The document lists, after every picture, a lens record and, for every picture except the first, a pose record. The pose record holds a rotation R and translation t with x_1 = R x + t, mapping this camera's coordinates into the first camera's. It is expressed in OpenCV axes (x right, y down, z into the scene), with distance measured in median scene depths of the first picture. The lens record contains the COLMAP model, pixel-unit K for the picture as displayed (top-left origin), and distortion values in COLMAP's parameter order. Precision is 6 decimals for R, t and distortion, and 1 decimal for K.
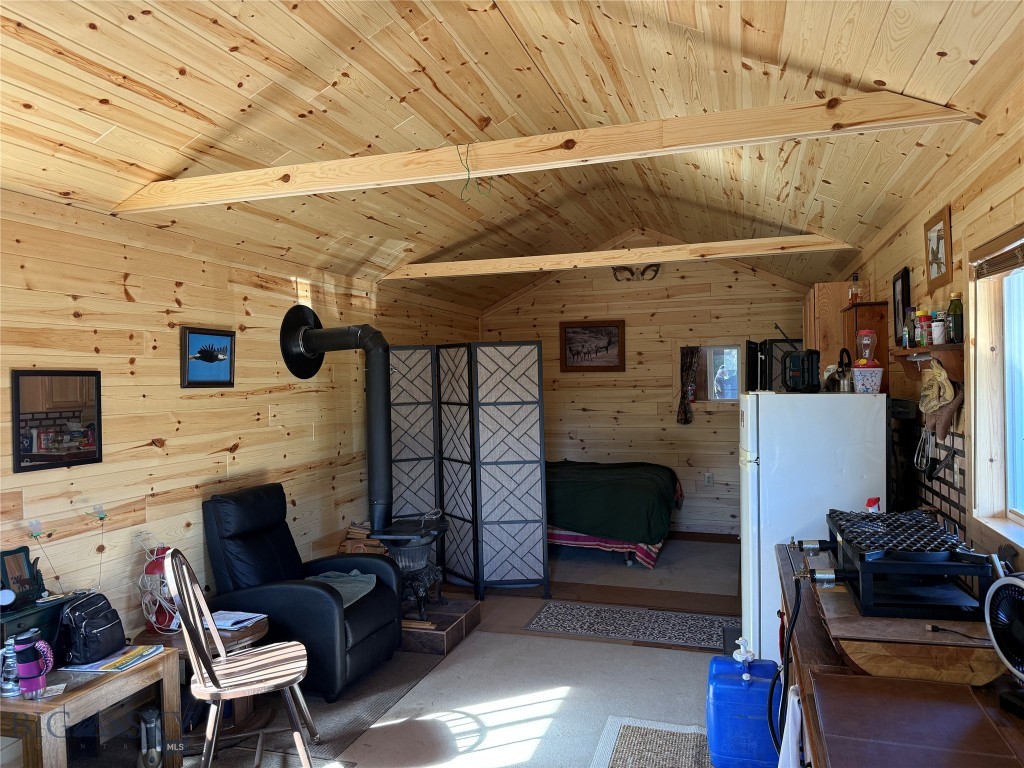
lens RADIAL K [[714.1, 0, 516.4], [0, 714.1, 385.2], [0, 0, 1]] dist [0.041878, -0.040874]
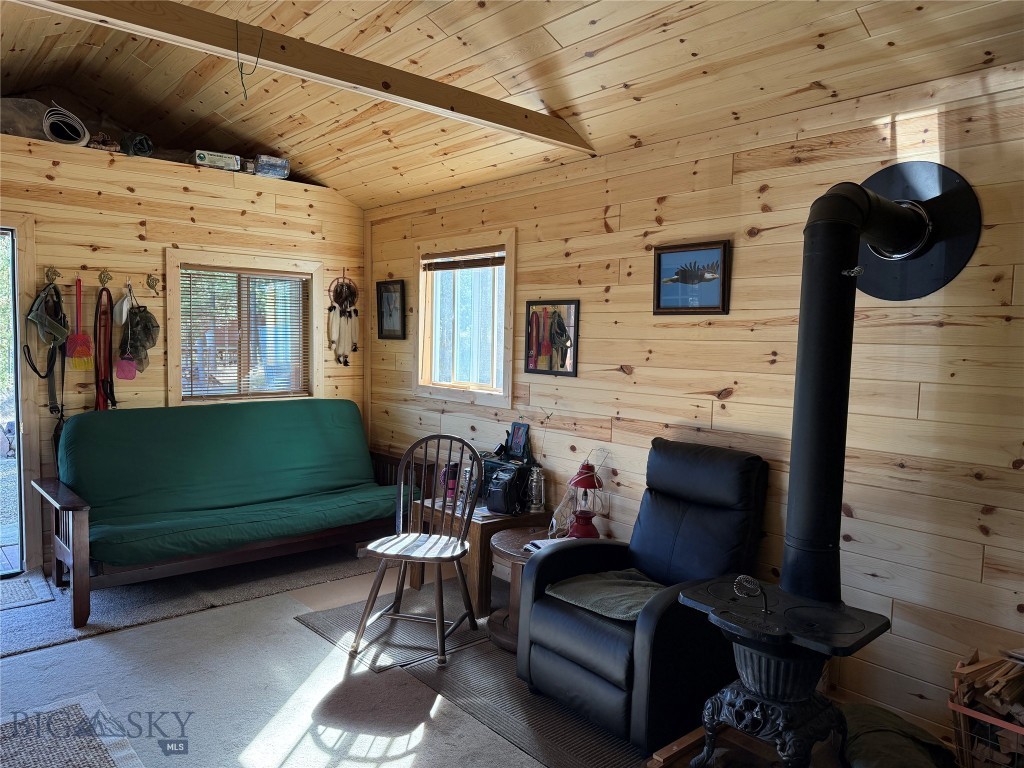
lens RADIAL K [[714.1, 0, 517.9], [0, 714.1, 384.8], [0, 0, 1]] dist [0.041878, -0.040874]
pose [[-0.517383, 0.073981, -0.852550, 0.413288], [-0.011950, 0.995534, 0.093641, 0.009327], [0.855671, 0.058636, -0.514188, 1.319451]]
